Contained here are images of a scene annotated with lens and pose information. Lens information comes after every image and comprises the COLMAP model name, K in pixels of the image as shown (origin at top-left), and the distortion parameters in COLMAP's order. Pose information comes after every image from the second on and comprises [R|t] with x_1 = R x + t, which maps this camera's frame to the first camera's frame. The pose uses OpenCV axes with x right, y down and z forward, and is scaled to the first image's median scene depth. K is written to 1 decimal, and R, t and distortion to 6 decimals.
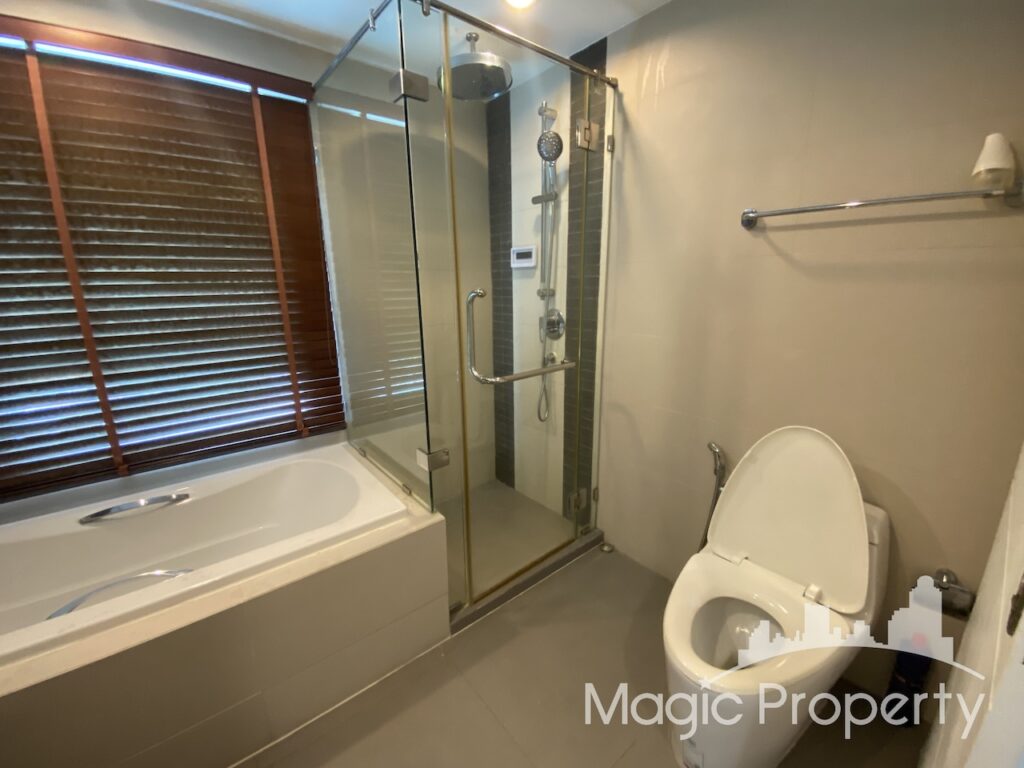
lens RADIAL K [[410.9, 0, 513.3], [0, 410.9, 382.3], [0, 0, 1]] dist [0.024629, -0.023500]
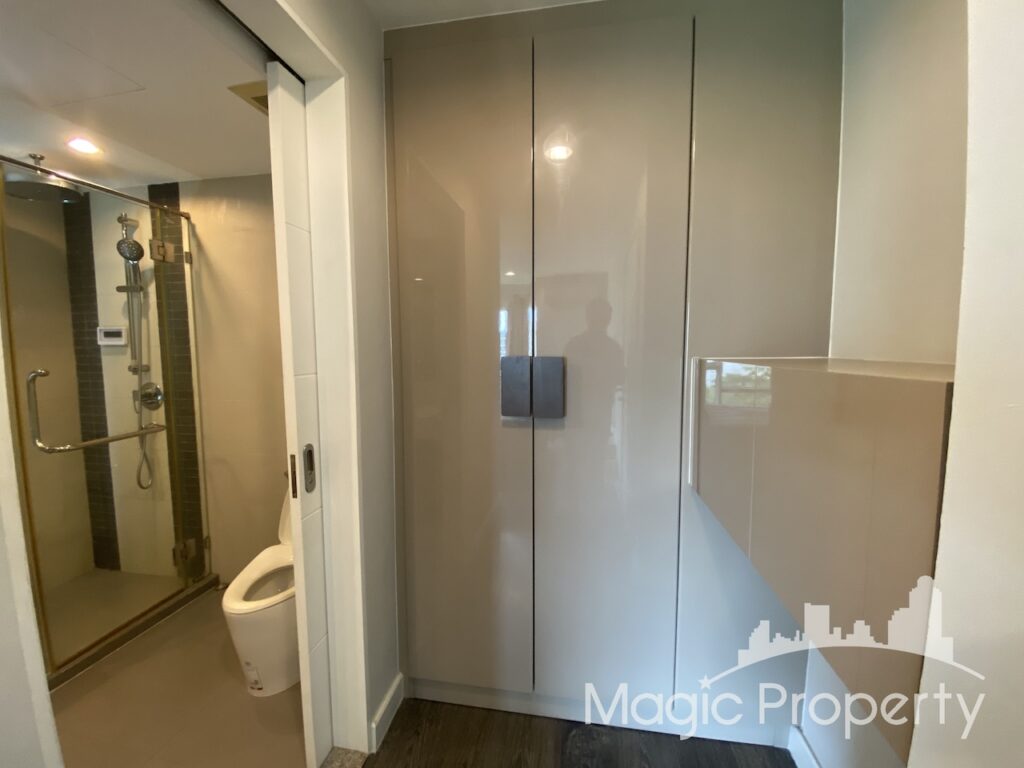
lens RADIAL K [[413.8, 0, 509.6], [0, 413.8, 383.4], [0, 0, 1]] dist [0.029783, -0.022555]
pose [[0.764748, -0.045236, 0.642739, 0.132093], [0.145039, 0.984017, -0.103316, 0.091913], [-0.627793, 0.172233, 0.759086, -0.528779]]
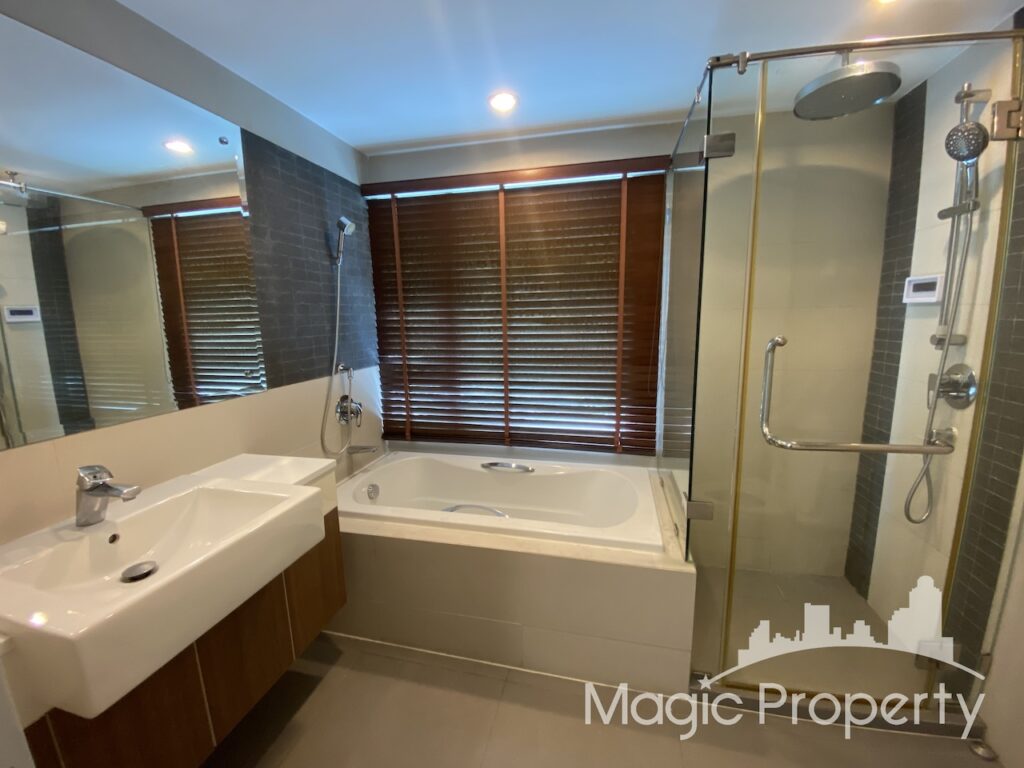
lens RADIAL K [[410.9, 0, 513.3], [0, 410.9, 382.3], [0, 0, 1]] dist [0.024629, -0.023500]
pose [[0.598763, 0.126732, -0.790836, 0.218973], [-0.176724, 0.983971, 0.023879, -0.040467], [0.781186, 0.125461, 0.611562, 0.021541]]
